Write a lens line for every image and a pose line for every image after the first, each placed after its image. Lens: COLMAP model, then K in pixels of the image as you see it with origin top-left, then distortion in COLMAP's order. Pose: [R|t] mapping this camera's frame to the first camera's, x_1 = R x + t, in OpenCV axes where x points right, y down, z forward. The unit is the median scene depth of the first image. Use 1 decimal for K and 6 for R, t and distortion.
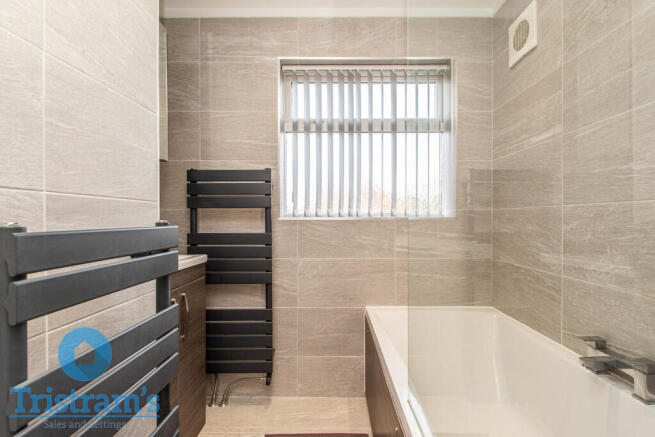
lens RADIAL K [[315.1, 0, 326.1], [0, 315.1, 223.7], [0, 0, 1]] dist [-0.001304, -0.000279]
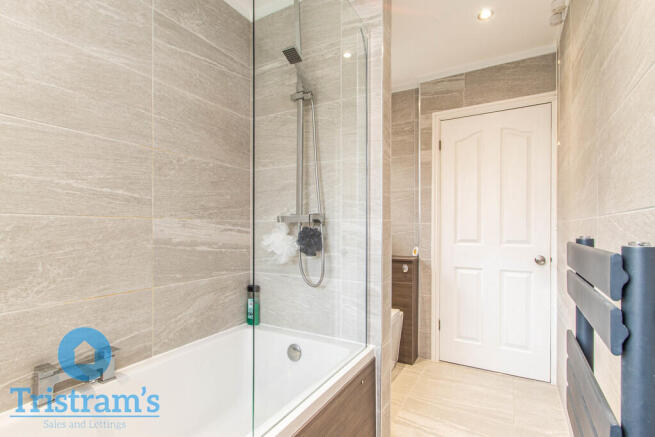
lens RADIAL K [[315.1, 0, 326.1], [0, 315.1, 223.7], [0, 0, 1]] dist [-0.001304, -0.000279]
pose [[-0.864989, -0.003003, 0.501782, -0.295540], [0.000806, 0.999972, 0.007375, -0.050352], [-0.501790, 0.006784, -0.864963, 1.444266]]
